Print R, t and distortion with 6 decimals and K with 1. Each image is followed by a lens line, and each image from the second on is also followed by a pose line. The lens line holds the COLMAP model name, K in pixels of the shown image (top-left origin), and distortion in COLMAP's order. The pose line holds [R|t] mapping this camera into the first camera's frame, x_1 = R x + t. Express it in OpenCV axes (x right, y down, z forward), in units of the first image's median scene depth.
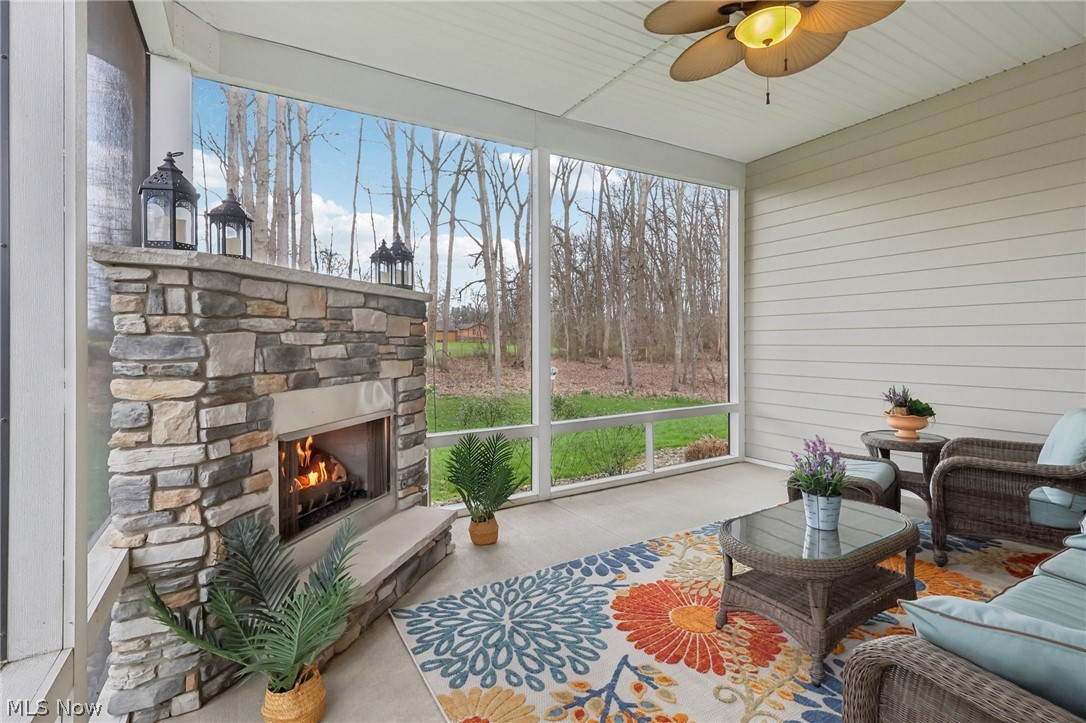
lens RADIAL K [[506.0, 0, 555.8], [0, 506.0, 344.0], [0, 0, 1]] dist [-0.004102, 0.001069]
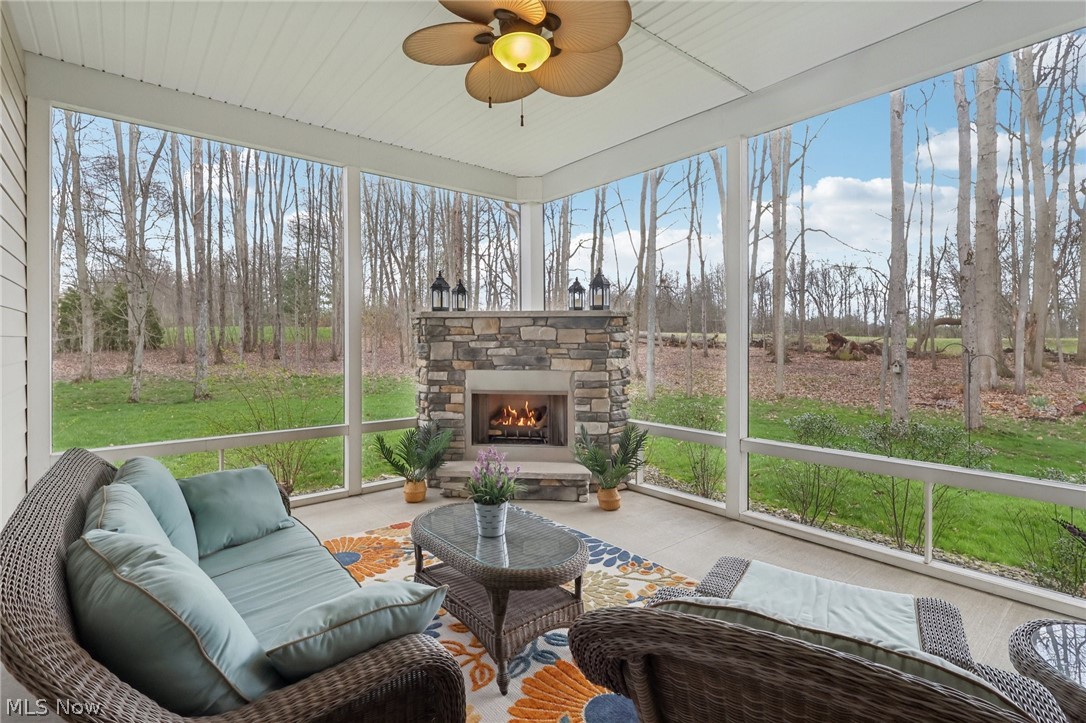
lens RADIAL K [[506.0, 0, 544.7], [0, 506.0, 349.8], [0, 0, 1]] dist [-0.004102, 0.001069]
pose [[0.143503, 0.009429, -0.989605, 1.592937], [-0.010116, 0.999916, 0.008060, -0.008648], [0.989598, 0.008854, 0.143586, 0.997779]]
